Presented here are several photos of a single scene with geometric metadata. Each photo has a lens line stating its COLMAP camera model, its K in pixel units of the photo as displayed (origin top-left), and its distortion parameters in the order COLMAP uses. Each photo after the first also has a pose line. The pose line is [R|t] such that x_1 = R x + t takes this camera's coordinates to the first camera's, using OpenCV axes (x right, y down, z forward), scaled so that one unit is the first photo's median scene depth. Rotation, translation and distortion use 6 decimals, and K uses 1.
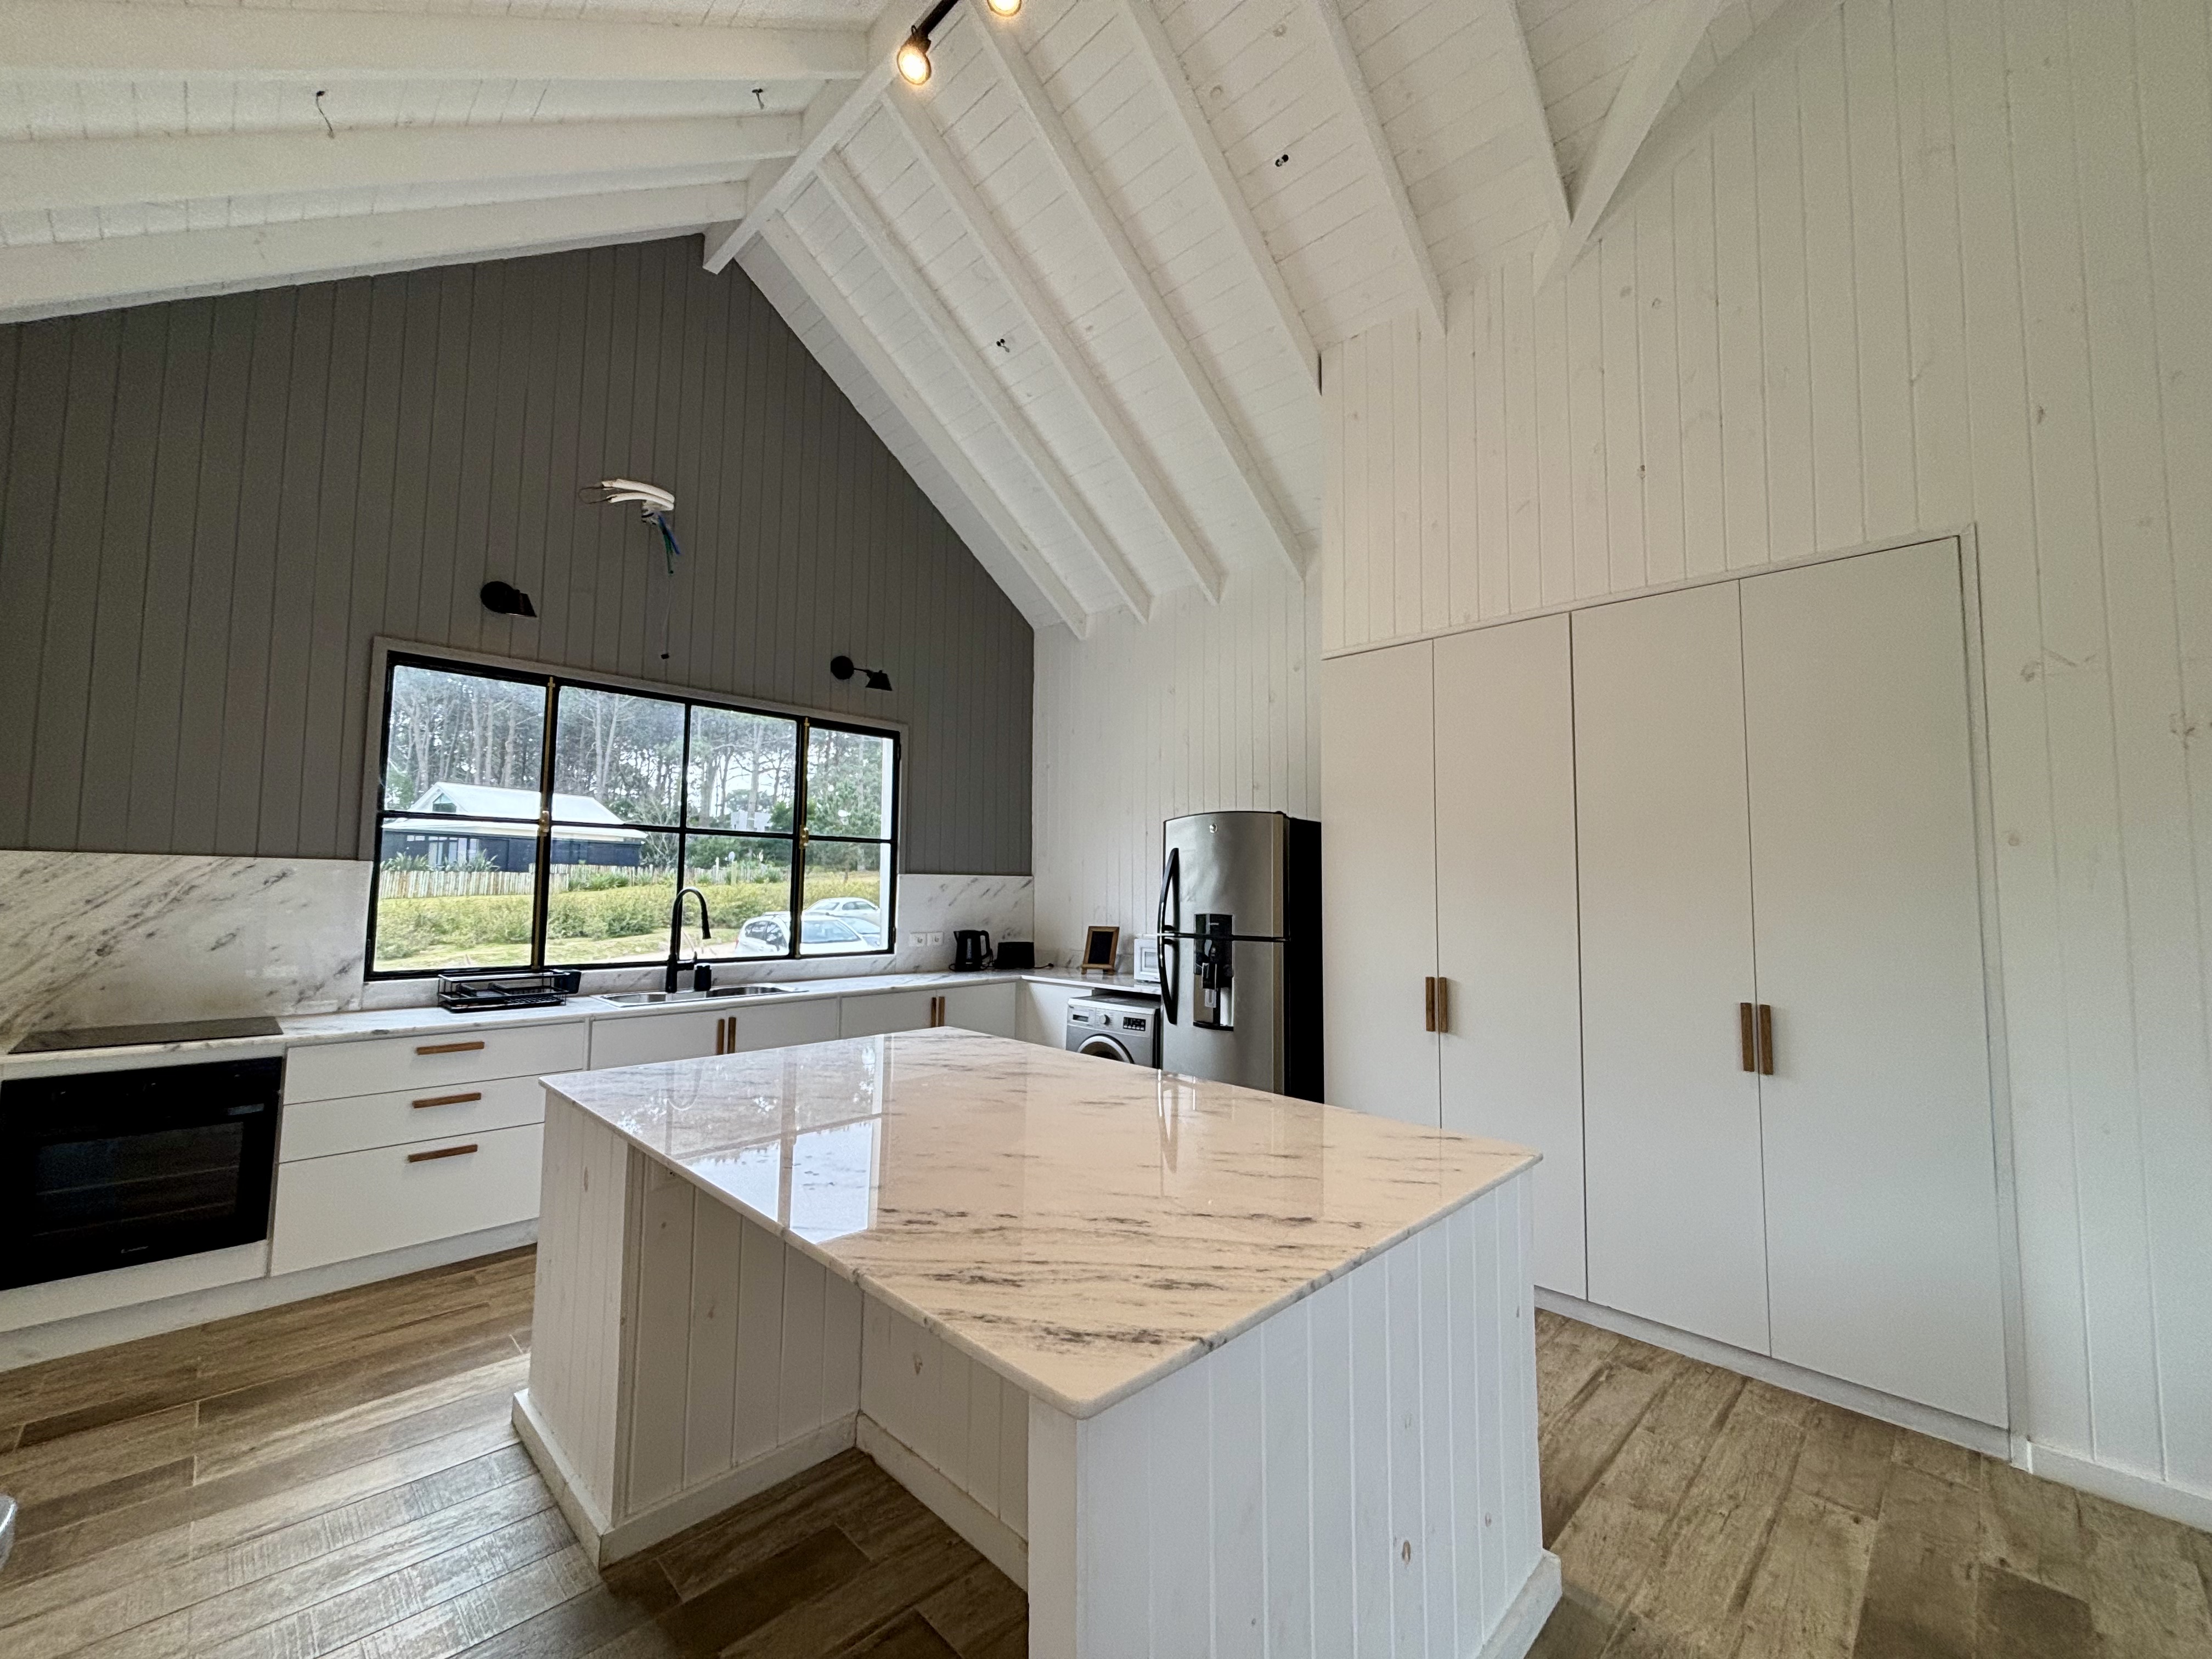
lens RADIAL K [[890.0, 0, 1110.1], [0, 890.0, 828.3], [0, 0, 1]] dist [-0.001044, 0.000824]
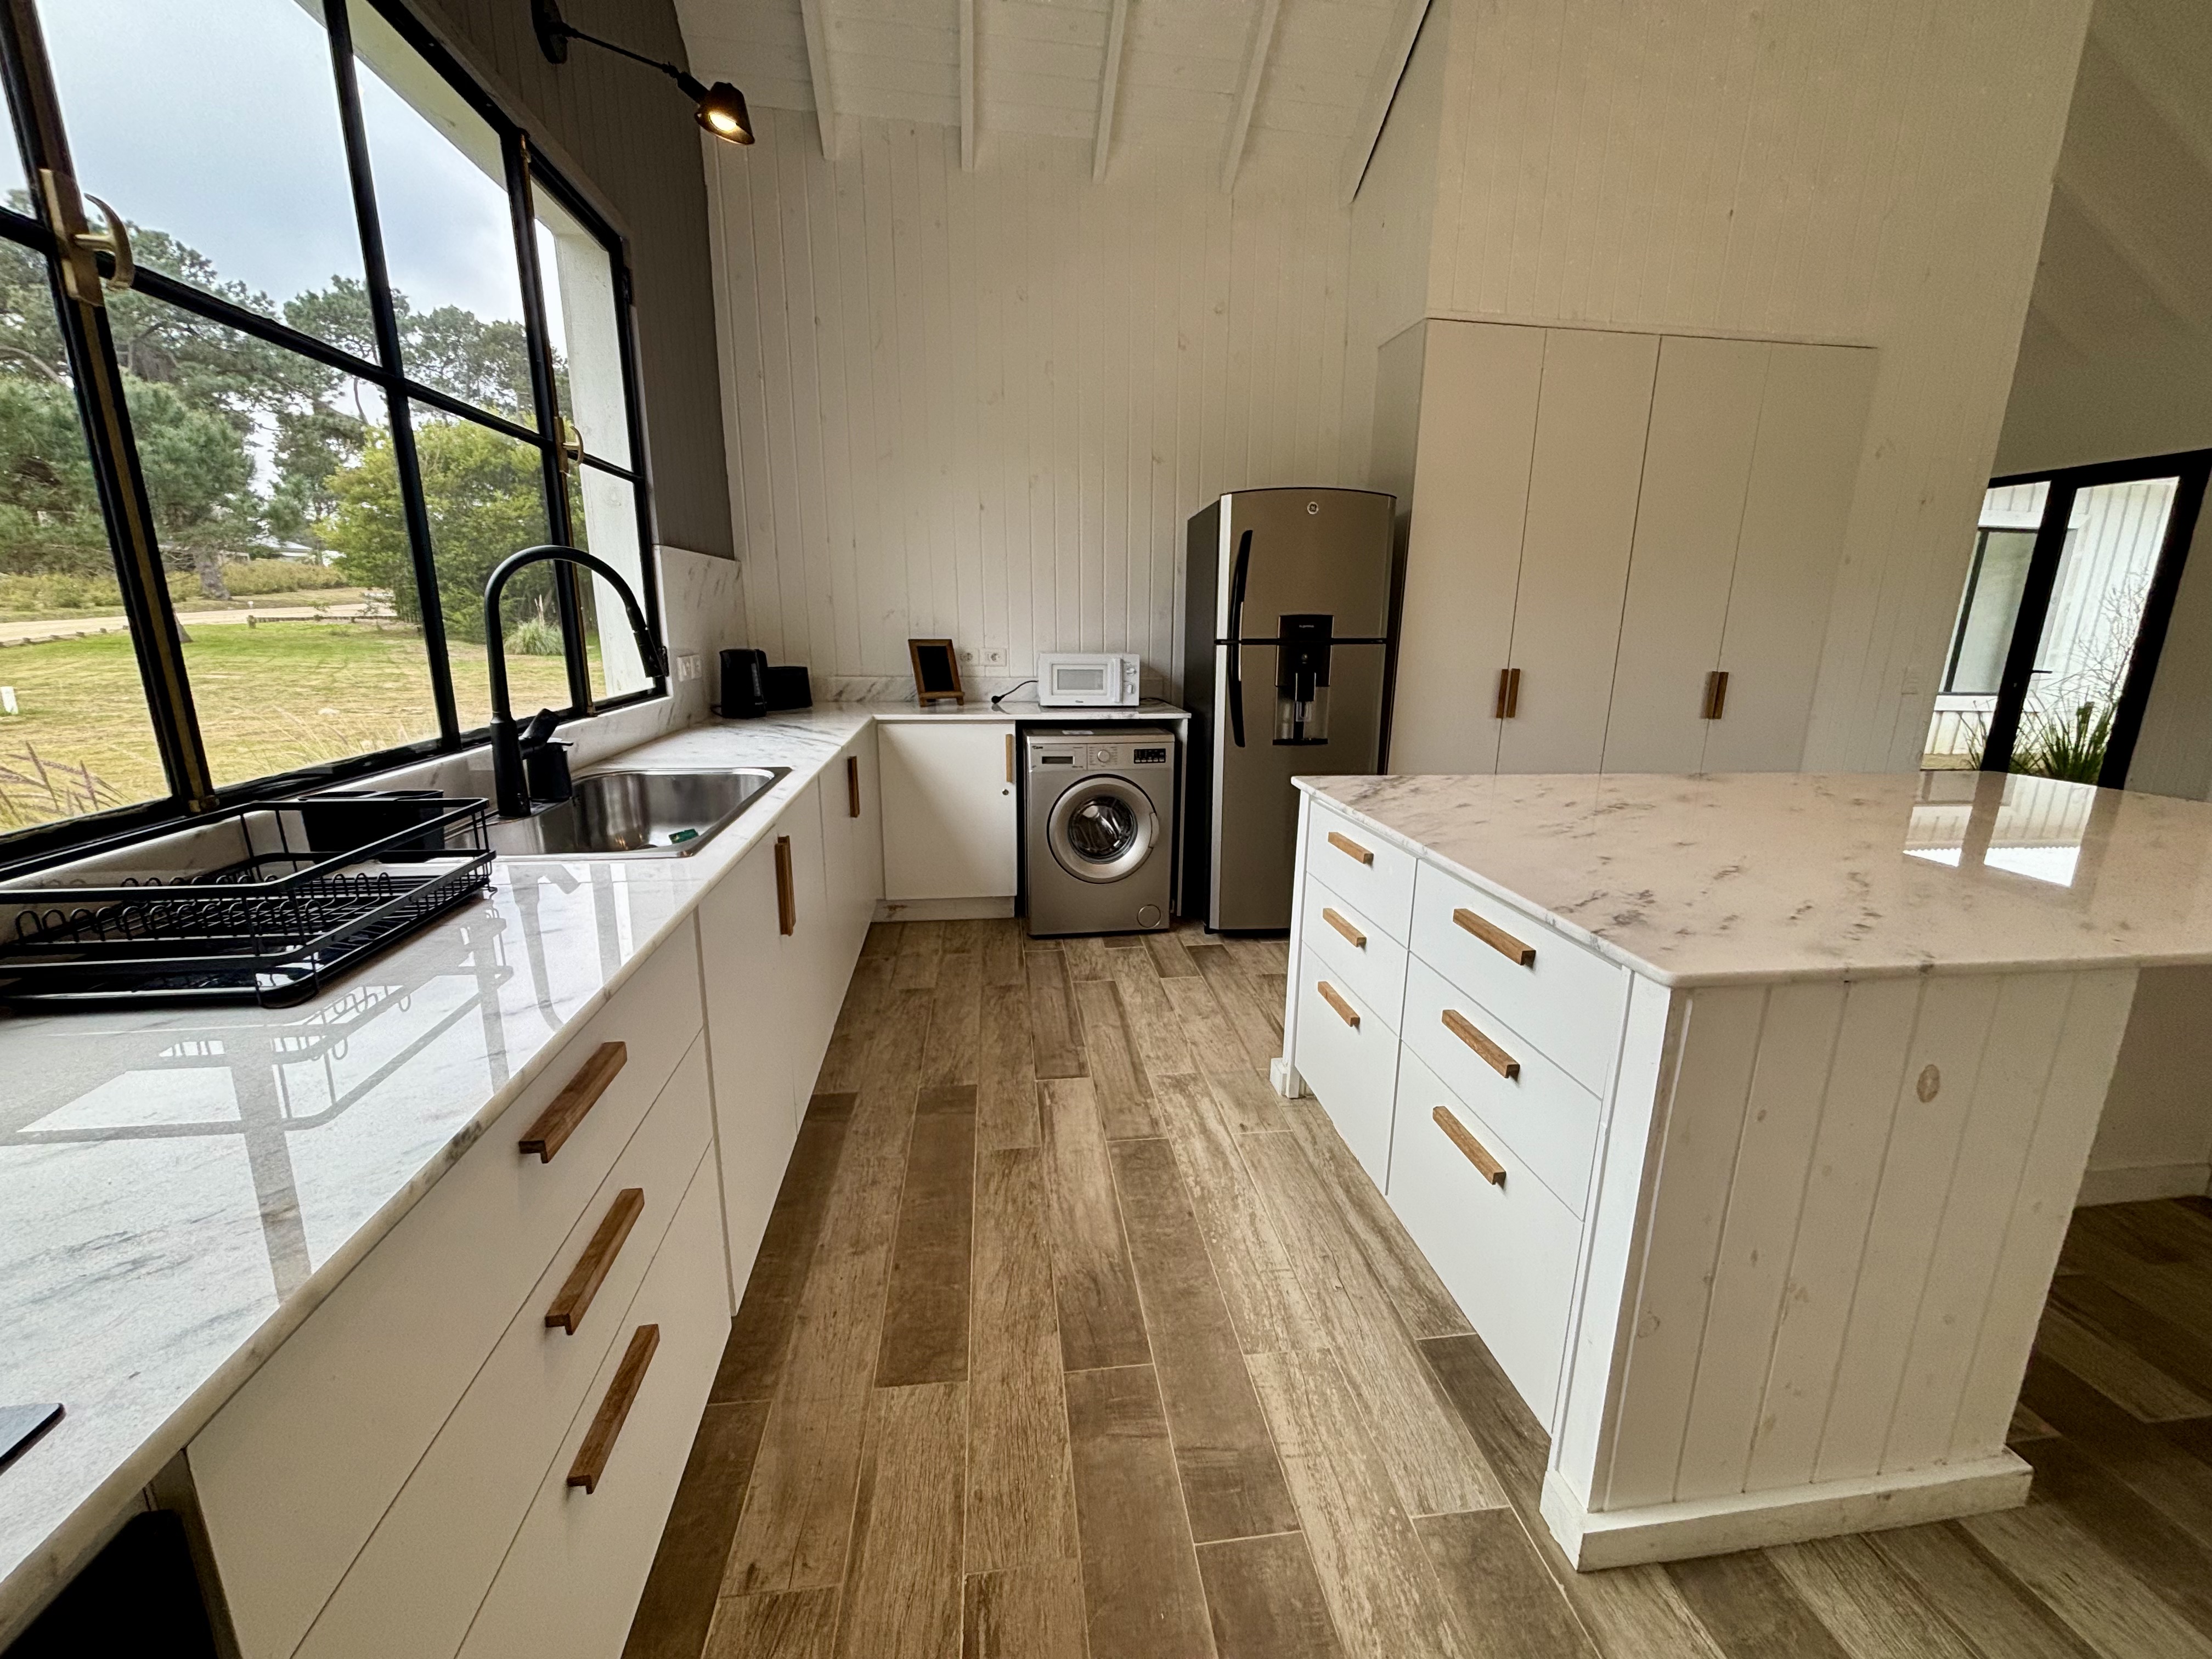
lens RADIAL K [[890.0, 0, 1116.4], [0, 890.0, 831.7], [0, 0, 1]] dist [-0.001044, 0.000824]
pose [[0.601278, -0.188526, 0.776481, -0.664770], [-0.061251, 0.958033, 0.280036, 0.064110], [-0.796689, -0.215940, 0.564497, 0.576386]]
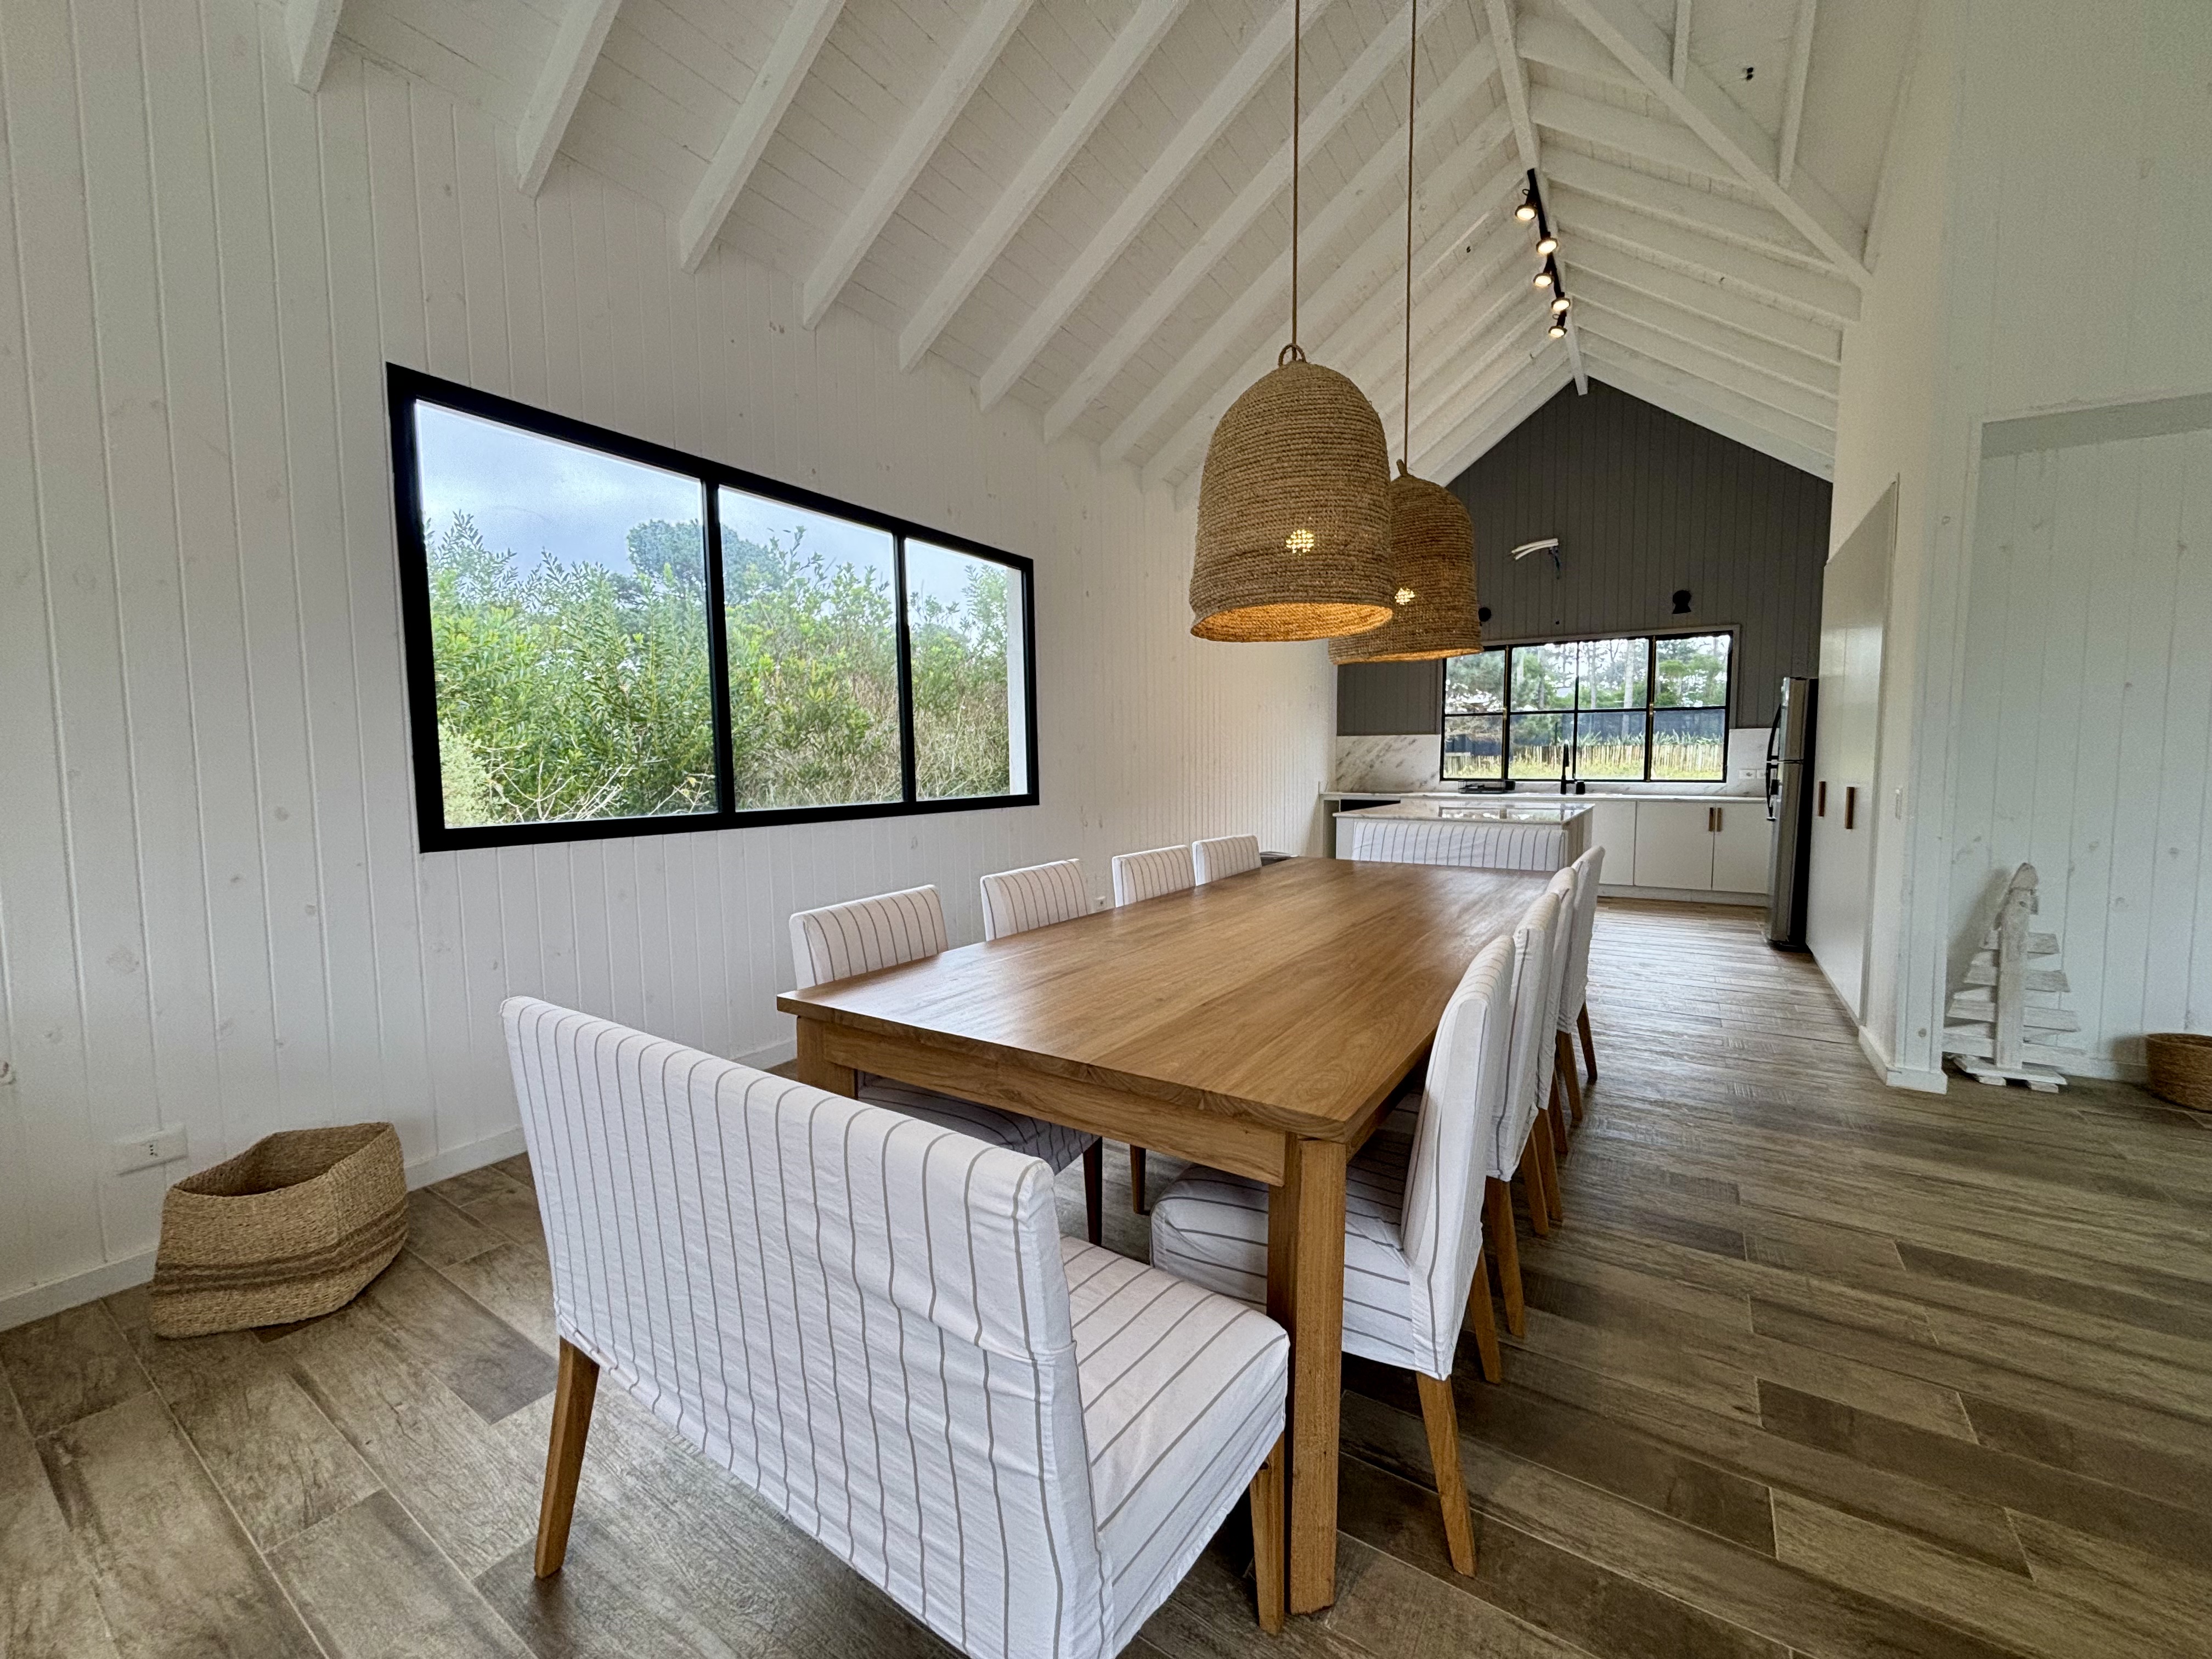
lens RADIAL K [[890.0, 0, 1109.6], [0, 890.0, 822.8], [0, 0, 1]] dist [-0.001044, 0.000824]
pose [[0.212037, 0.056239, -0.975642, 1.277244], [0.073734, 0.994576, 0.073355, 0.028446], [0.974476, -0.087492, 0.206741, -0.411175]]
